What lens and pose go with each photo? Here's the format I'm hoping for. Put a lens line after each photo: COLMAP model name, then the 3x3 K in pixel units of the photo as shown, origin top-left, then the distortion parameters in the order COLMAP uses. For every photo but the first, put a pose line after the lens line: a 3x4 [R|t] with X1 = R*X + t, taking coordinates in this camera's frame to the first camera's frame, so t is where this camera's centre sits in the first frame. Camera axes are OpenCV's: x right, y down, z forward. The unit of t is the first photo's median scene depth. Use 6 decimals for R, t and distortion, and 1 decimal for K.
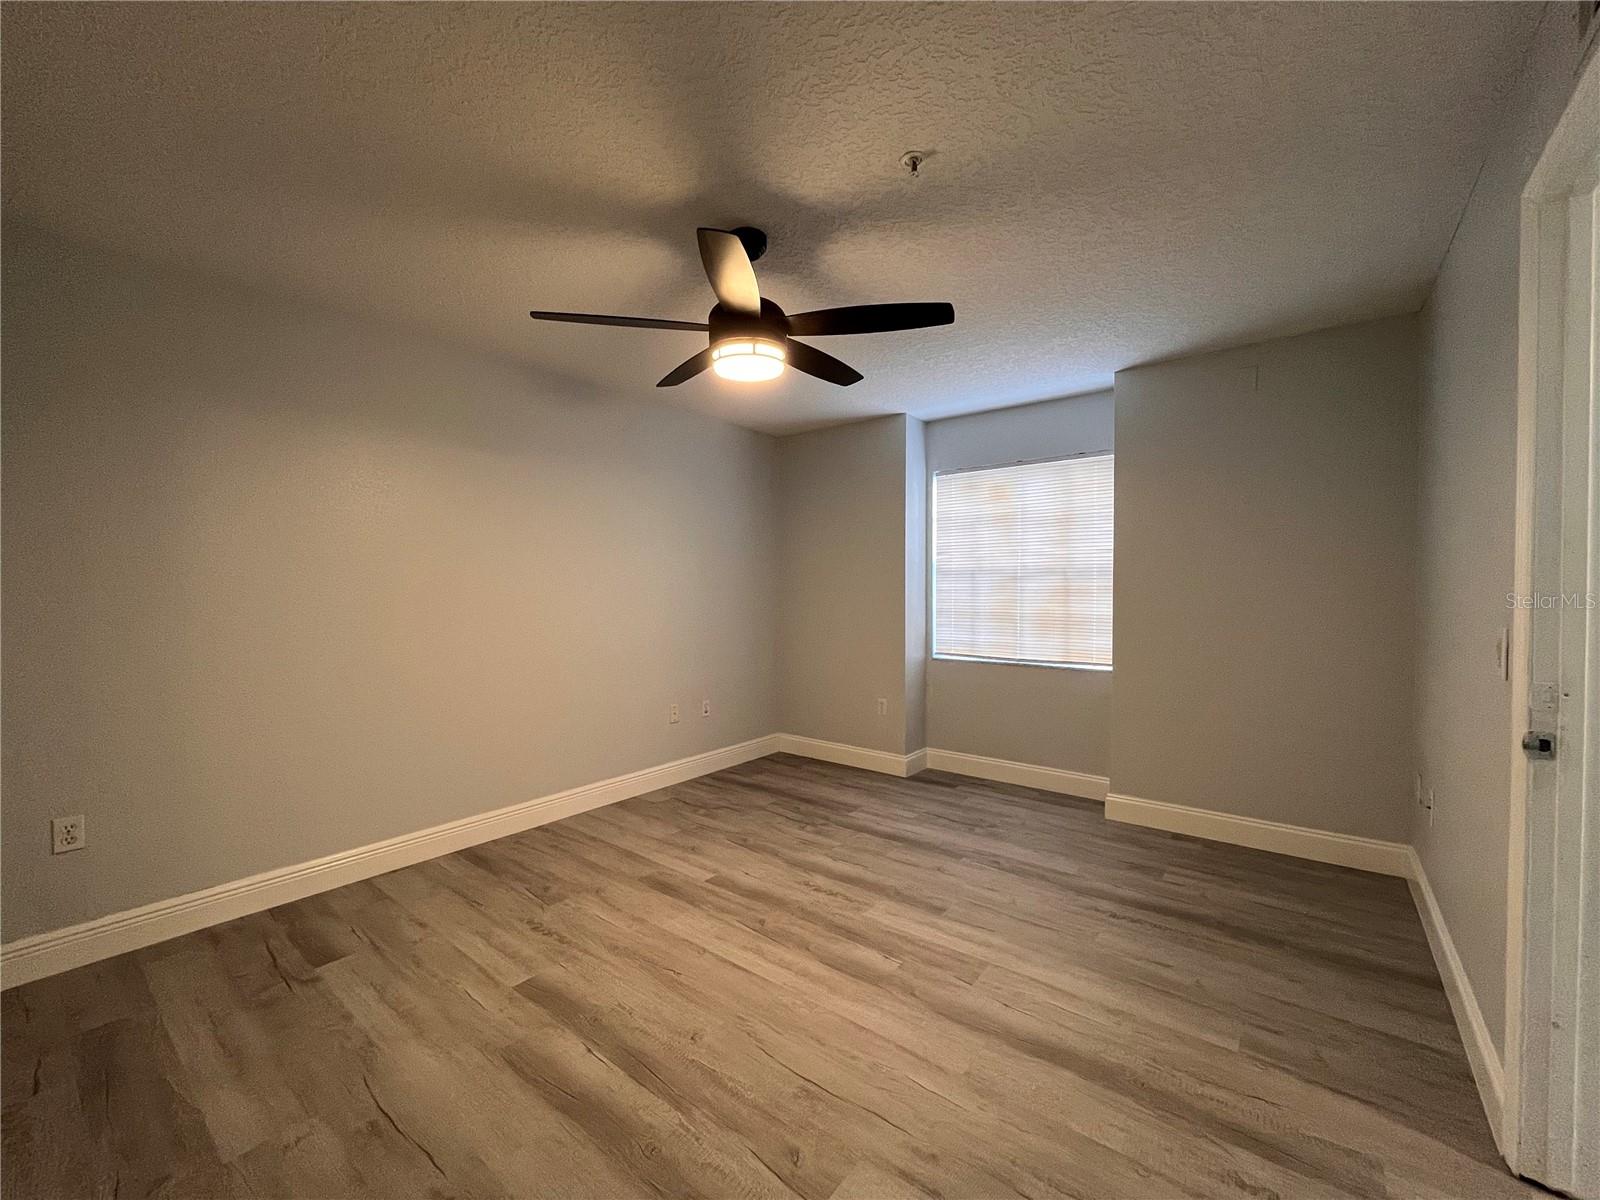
lens RADIAL K [[650.1, 0, 802.1], [0, 650.1, 602.8], [0, 0, 1]] dist [-0.003230, 0.000230]
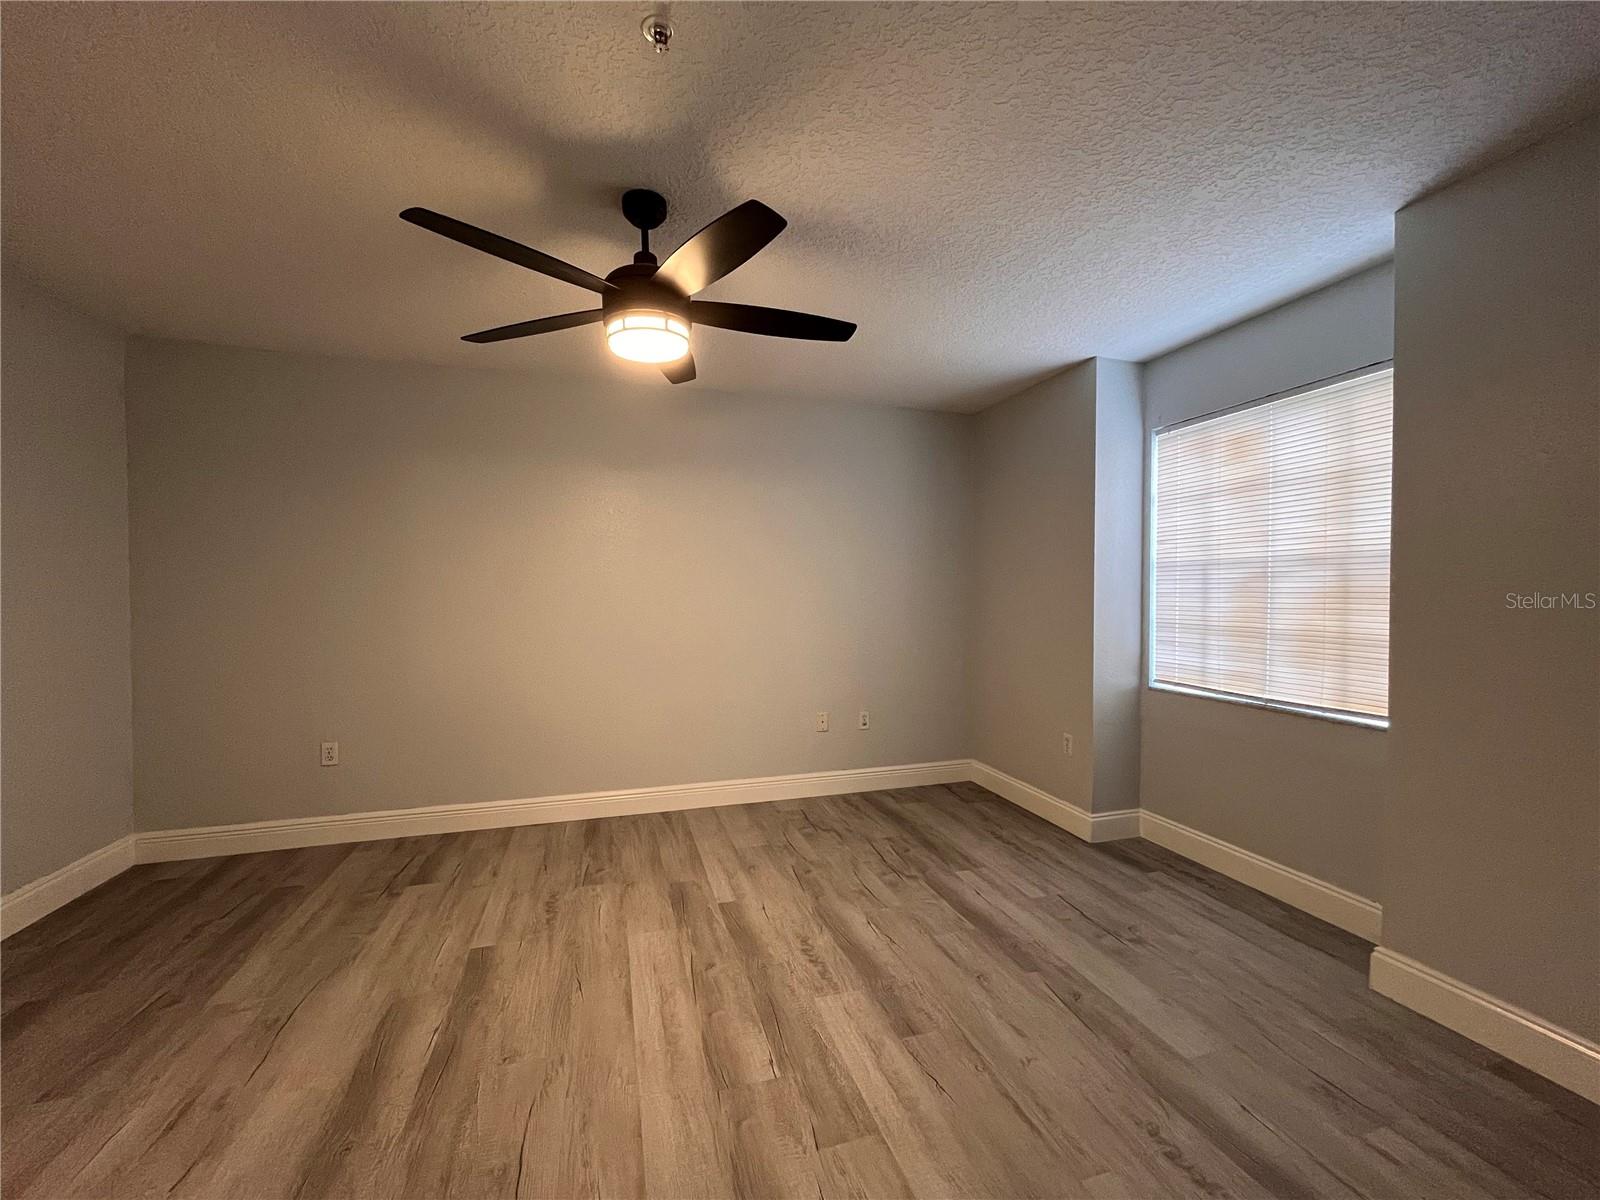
lens RADIAL K [[650.1, 0, 800.9], [0, 650.1, 598.4], [0, 0, 1]] dist [-0.003230, 0.000230]
pose [[0.822202, 0.006864, -0.569155, 0.386407], [-0.013504, 0.999881, -0.007449, -0.003148], [0.569036, 0.013810, 0.822197, 0.241057]]
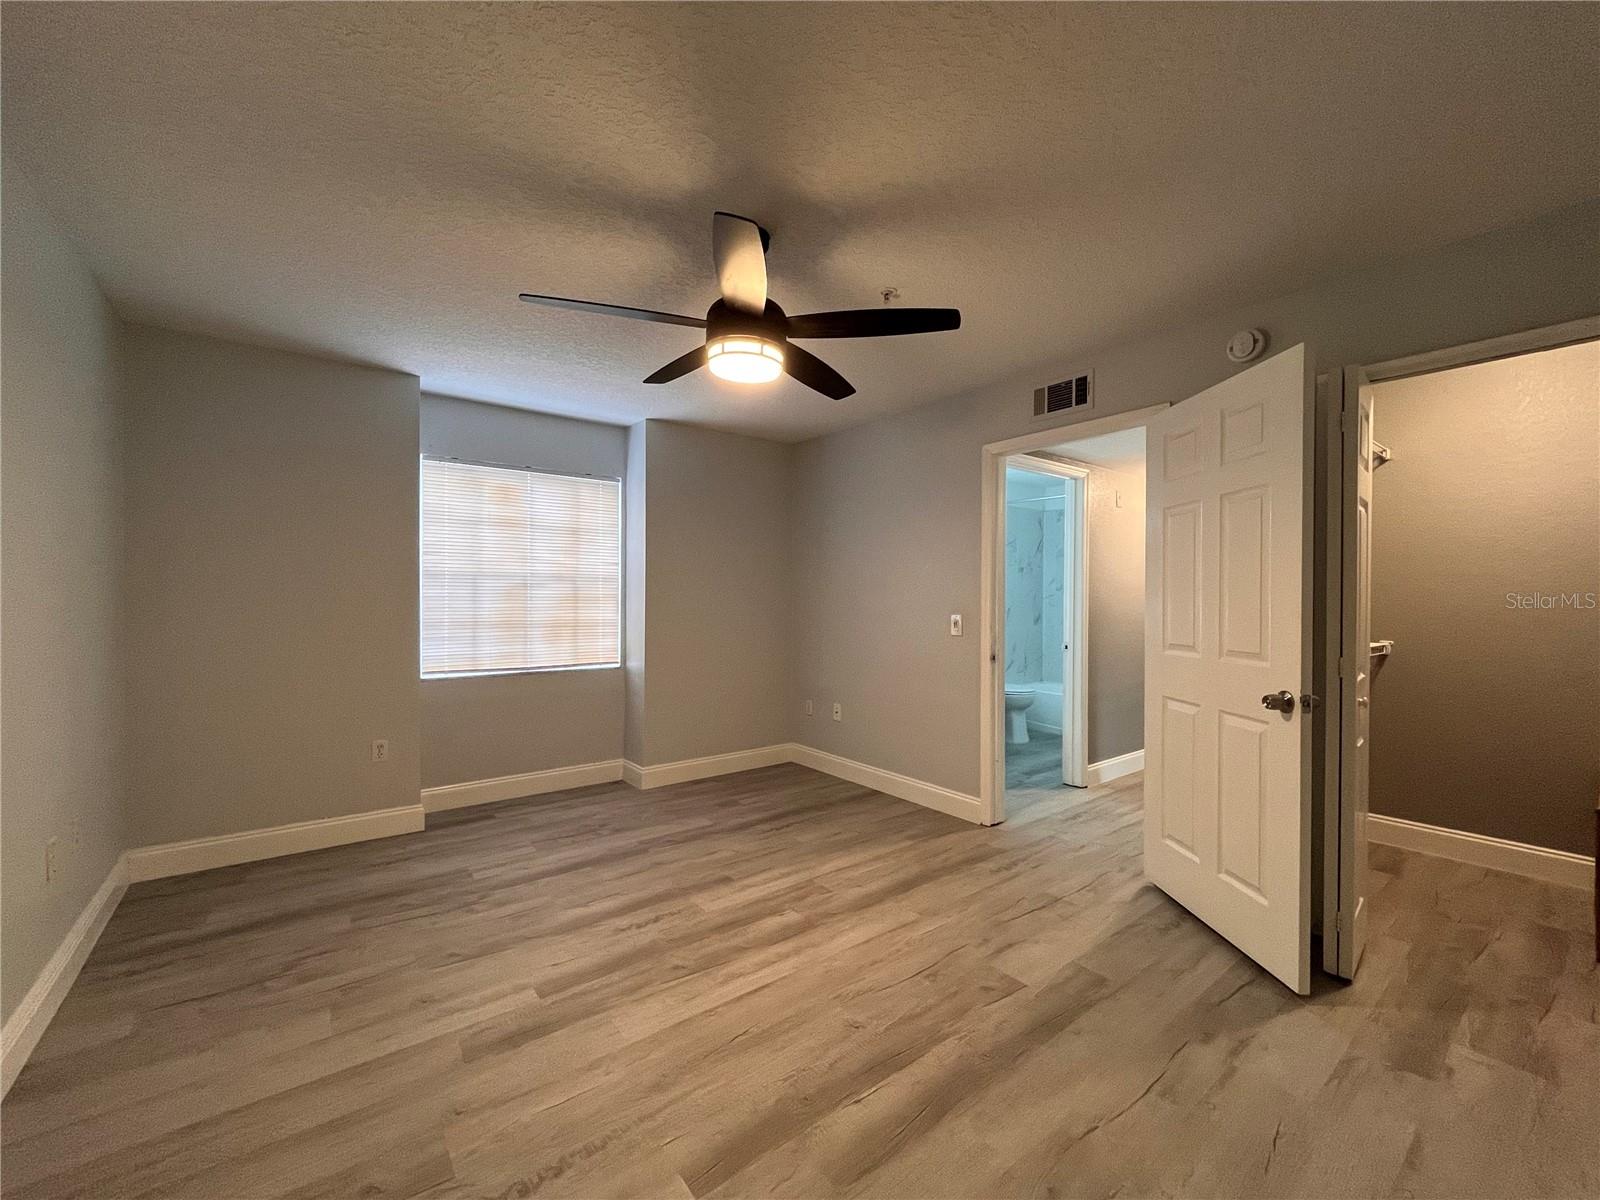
lens RADIAL K [[650.1, 0, 806.4], [0, 650.1, 602.0], [0, 0, 1]] dist [-0.003230, 0.000230]
pose [[0.233590, -0.003116, 0.972330, -0.636829], [0.014955, 0.999888, -0.000389, -0.006750], [-0.972220, 0.014632, 0.233610, 0.438326]]
